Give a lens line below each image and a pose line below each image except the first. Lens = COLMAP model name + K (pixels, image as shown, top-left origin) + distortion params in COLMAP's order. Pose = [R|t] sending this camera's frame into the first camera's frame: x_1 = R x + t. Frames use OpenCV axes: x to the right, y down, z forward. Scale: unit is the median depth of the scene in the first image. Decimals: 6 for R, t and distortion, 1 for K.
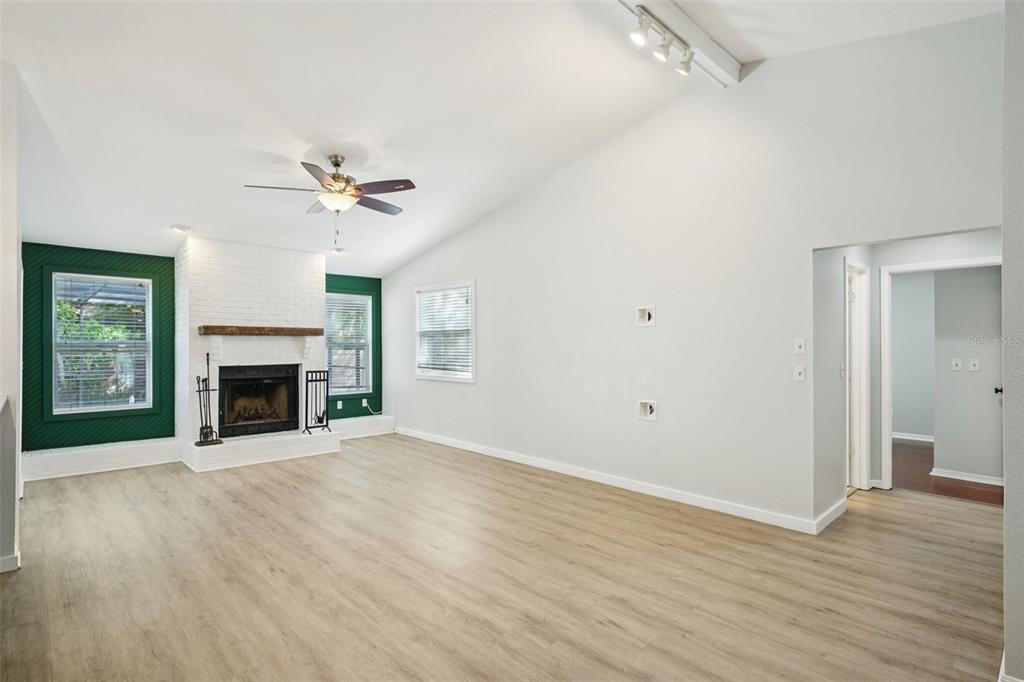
lens RADIAL K [[503.9, 0, 505.5], [0, 503.9, 343.1], [0, 0, 1]] dist [0.001870, 0.003177]
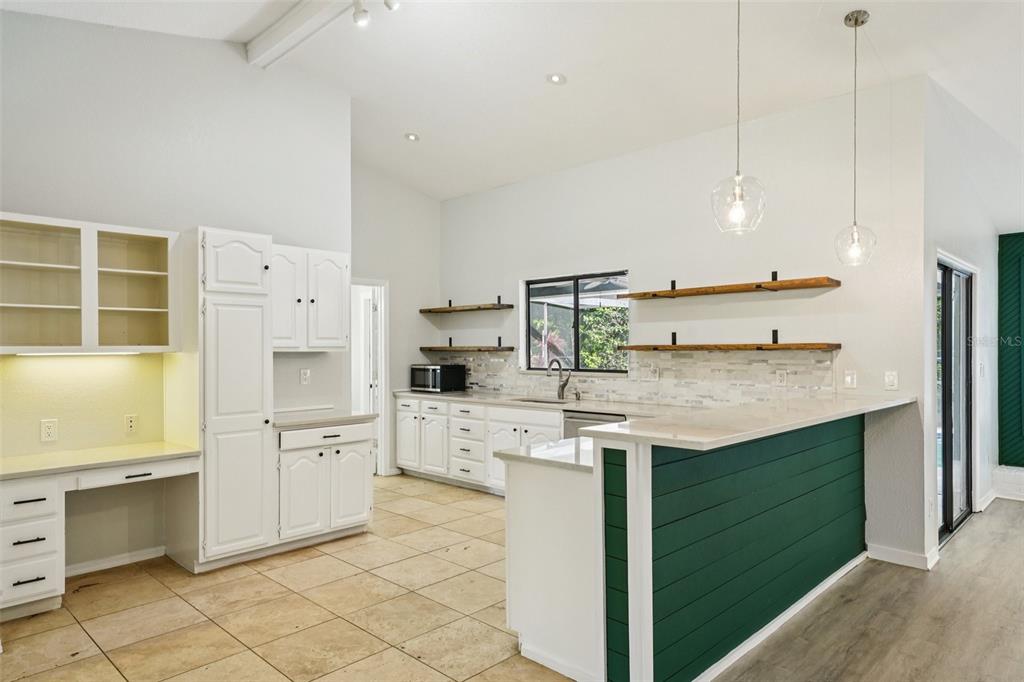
lens RADIAL K [[627.0, 0, 508.6], [0, 627.0, 349.3], [0, 0, 1]] dist [0.023275, 0.003945]
pose [[0.041677, 0.001457, -0.999130, 0.142957], [0.007070, 0.999973, 0.001754, -0.001869], [0.999106, -0.007137, 0.041666, 0.061582]]
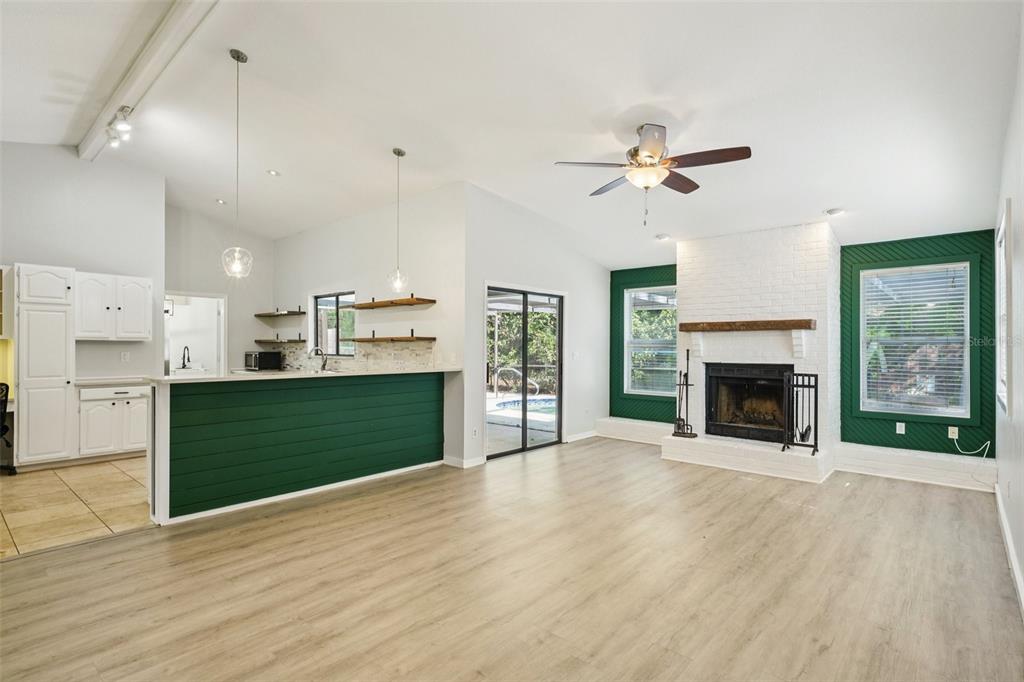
lens RADIAL K [[503.9, 0, 506.3], [0, 503.9, 346.2], [0, 0, 1]] dist [0.001870, 0.003177]
pose [[0.089054, 0.000293, -0.996027, 0.411946], [0.000681, 1.000000, 0.000355, 0.012409], [0.996027, -0.000710, 0.089053, 0.525083]]
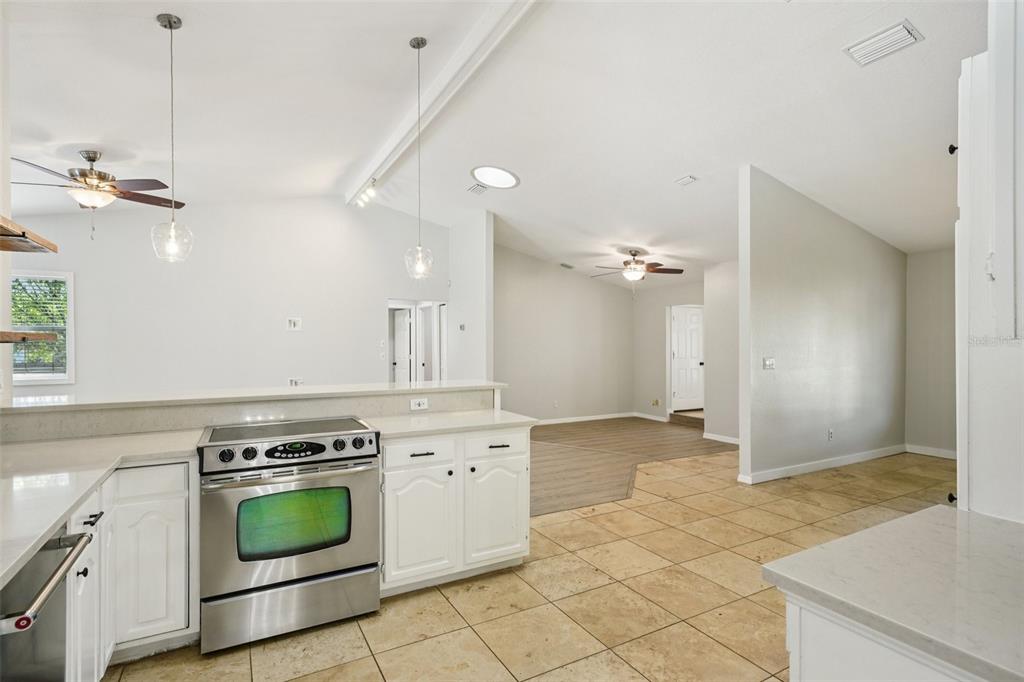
lens RADIAL K [[503.9, 0, 508.8], [0, 503.9, 345.6], [0, 0, 1]] dist [0.001870, 0.003177]
pose [[0.249385, -0.000857, 0.968404, -0.849244], [-0.003656, 0.999992, 0.001826, 0.003385], [-0.968398, -0.003996, 0.249379, -0.027589]]
